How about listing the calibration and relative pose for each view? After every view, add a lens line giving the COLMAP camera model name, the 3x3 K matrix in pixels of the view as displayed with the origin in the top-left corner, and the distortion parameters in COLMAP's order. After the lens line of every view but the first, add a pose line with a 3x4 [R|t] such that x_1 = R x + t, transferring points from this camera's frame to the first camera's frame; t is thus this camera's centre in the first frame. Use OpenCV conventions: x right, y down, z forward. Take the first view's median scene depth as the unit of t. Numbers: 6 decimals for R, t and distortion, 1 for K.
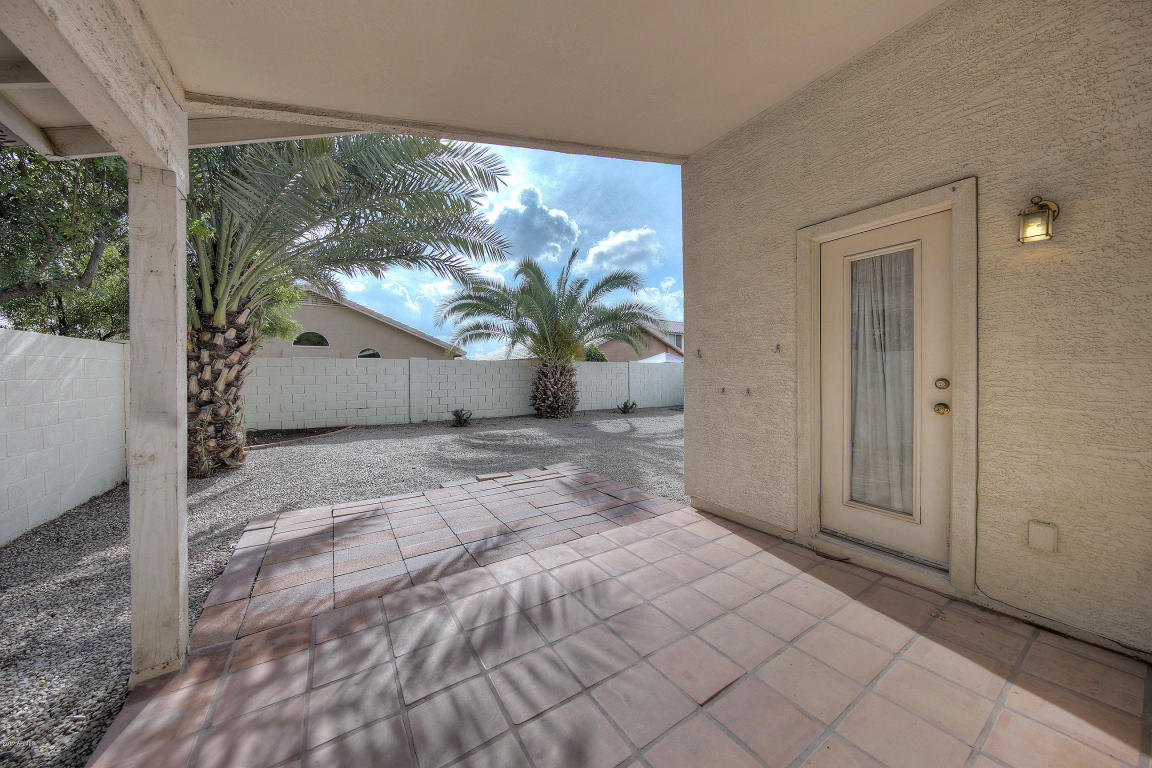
lens RADIAL K [[392.0, 0, 577.6], [0, 392.0, 378.3], [0, 0, 1]] dist [-0.001823, -0.001180]
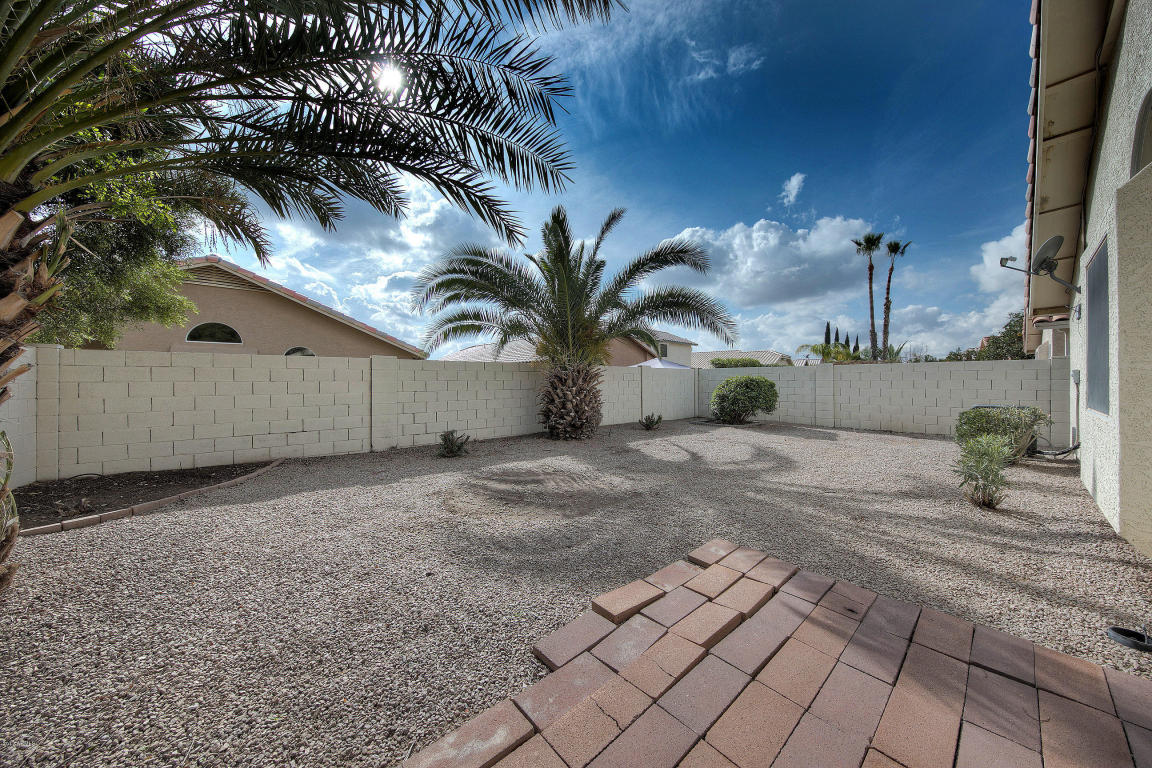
lens RADIAL K [[392.0, 0, 576.5], [0, 392.0, 382.1], [0, 0, 1]] dist [-0.001823, -0.001180]
pose [[0.989717, 0.003705, 0.142993, -0.165331], [-0.002258, 0.999945, -0.010278, -0.000248], [-0.143023, 0.009850, 0.989670, 0.263155]]
